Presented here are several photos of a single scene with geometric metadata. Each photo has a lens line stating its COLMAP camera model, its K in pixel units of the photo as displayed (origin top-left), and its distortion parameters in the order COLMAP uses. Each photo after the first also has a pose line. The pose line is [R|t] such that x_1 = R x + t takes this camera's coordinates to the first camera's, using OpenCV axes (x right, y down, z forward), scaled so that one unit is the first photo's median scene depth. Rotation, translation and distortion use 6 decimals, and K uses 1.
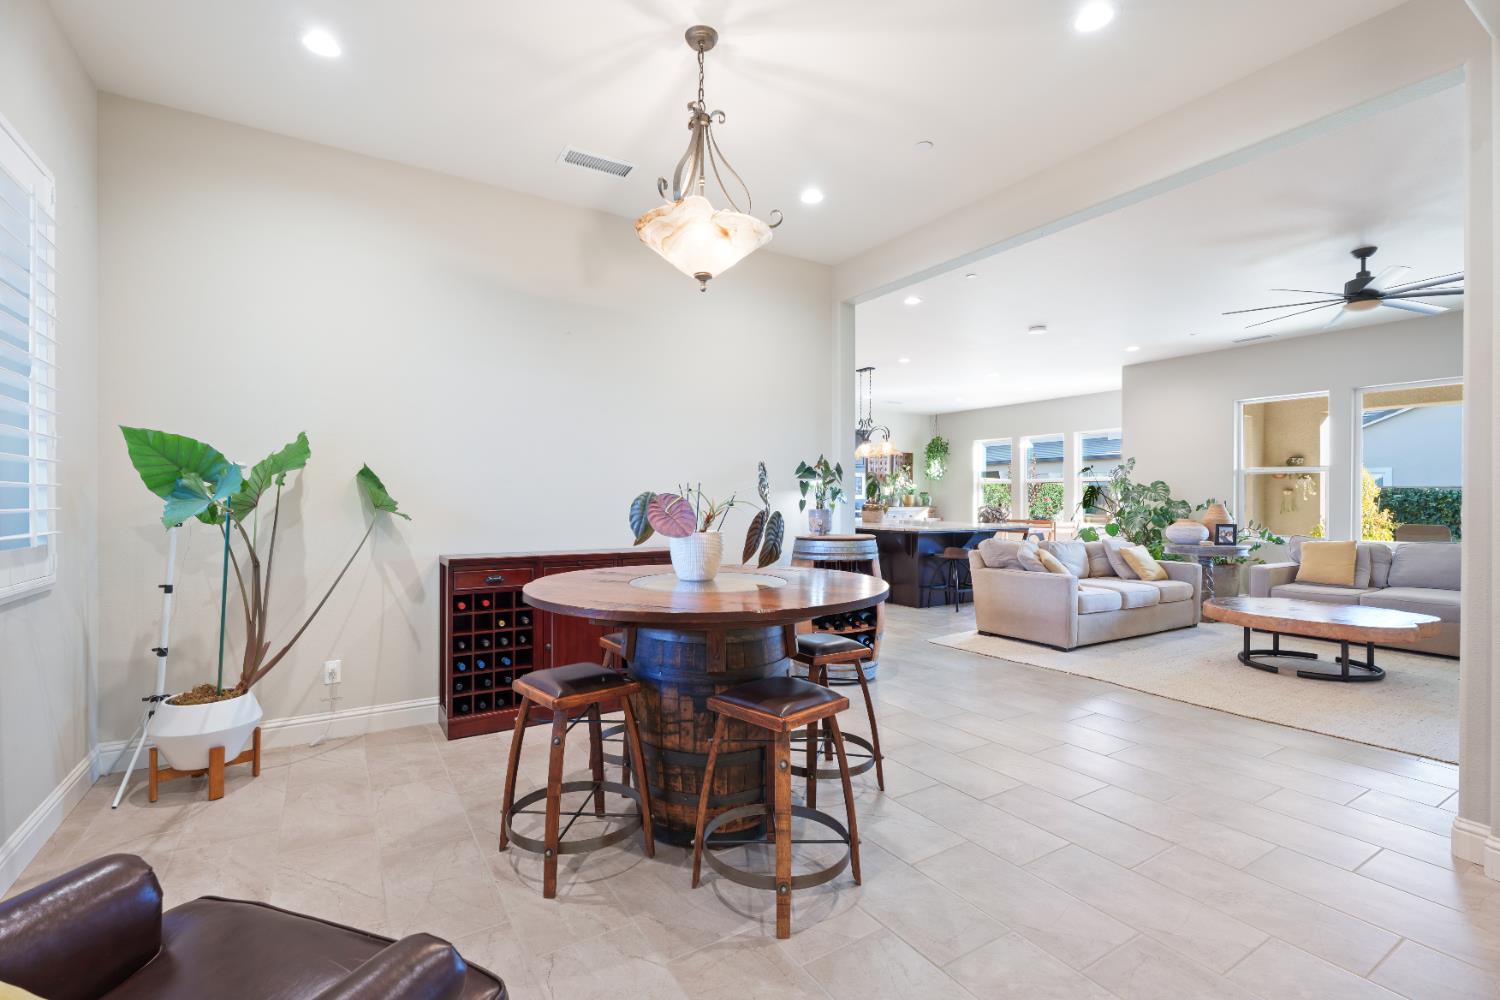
lens RADIAL K [[675.9, 0, 750.0], [0, 675.9, 500.0], [0, 0, 1]] dist [0.001834, 0.000498]
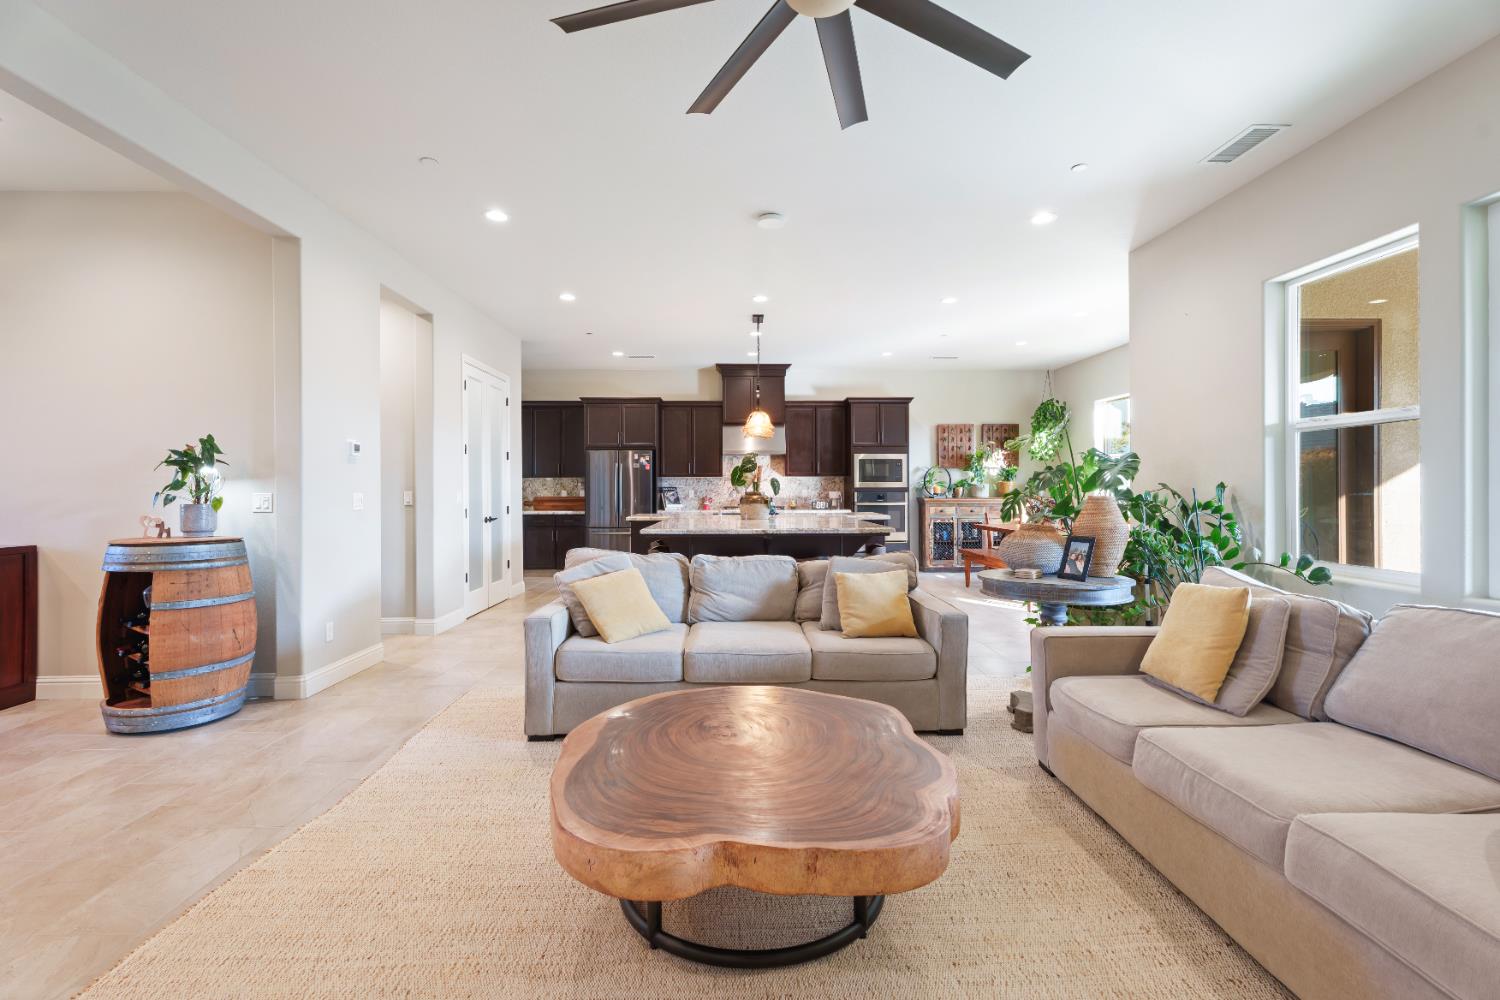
lens RADIAL K [[681.9, 0, 748.4], [0, 681.9, 488.4], [0, 0, 1]] dist [0.002656, 0.000452]
pose [[0.861302, -0.006687, -0.508050, 0.782160], [0.006321, 0.999977, -0.002445, 0.000683], [0.508054, -0.001105, 0.861324, 0.471380]]
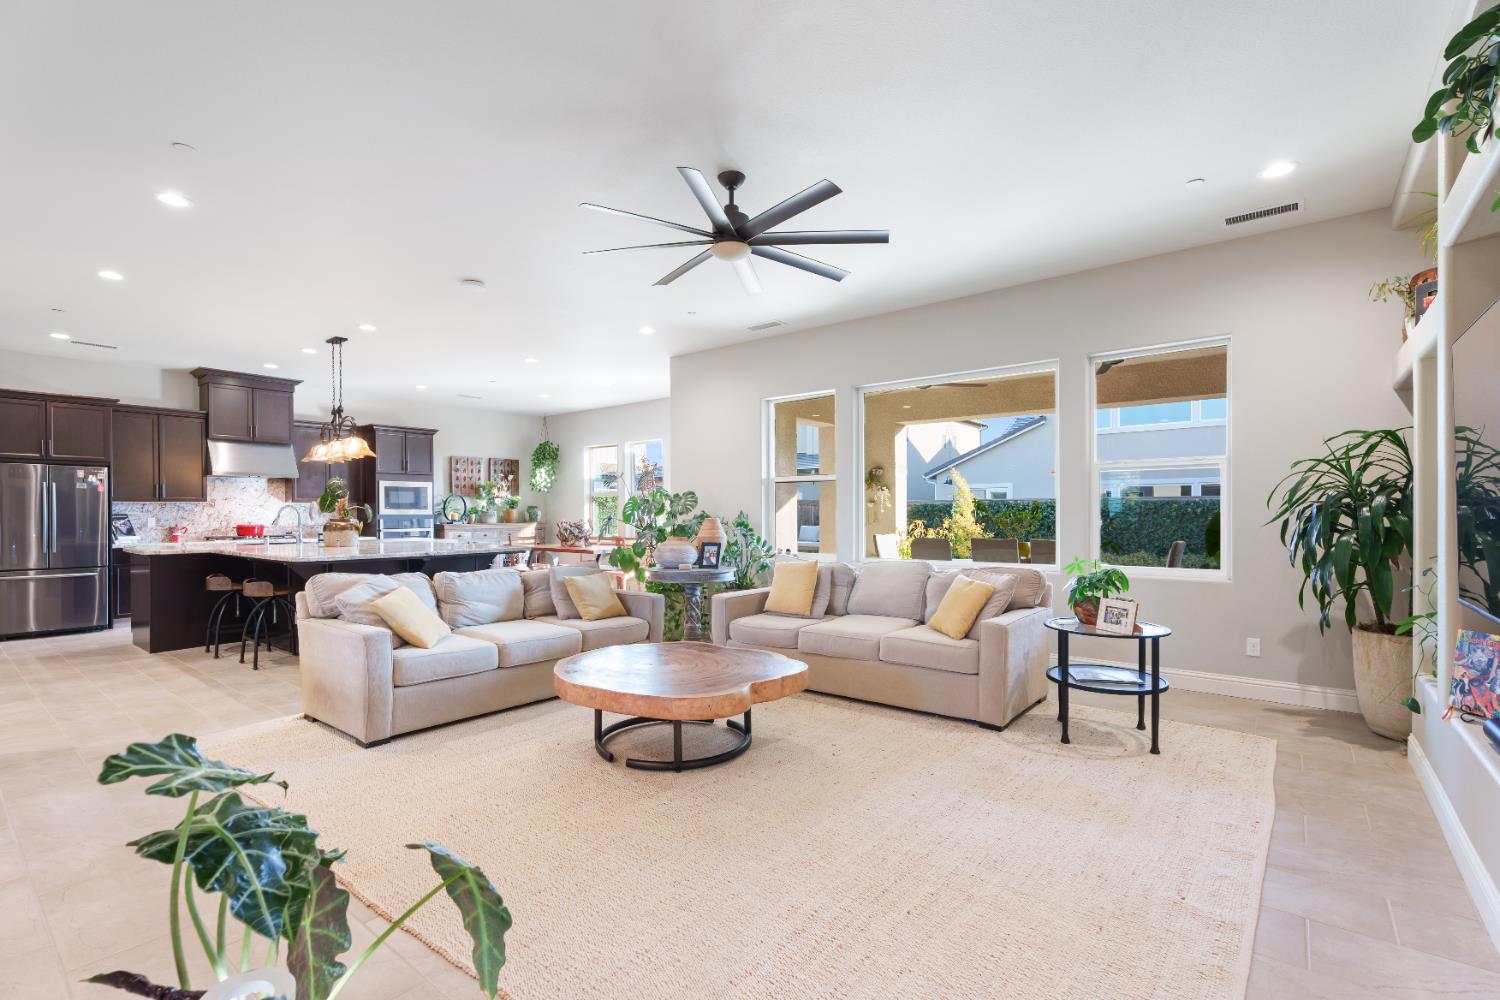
lens RADIAL K [[684.9, 0, 738.1], [0, 684.9, 511.6], [0, 0, 1]] dist [0.001199, 0.000409]
pose [[0.948273, -0.007287, 0.317371, 0.492535], [0.008578, 0.999960, -0.002670, 0.000745], [-0.317339, 0.005255, 0.948298, 0.210031]]
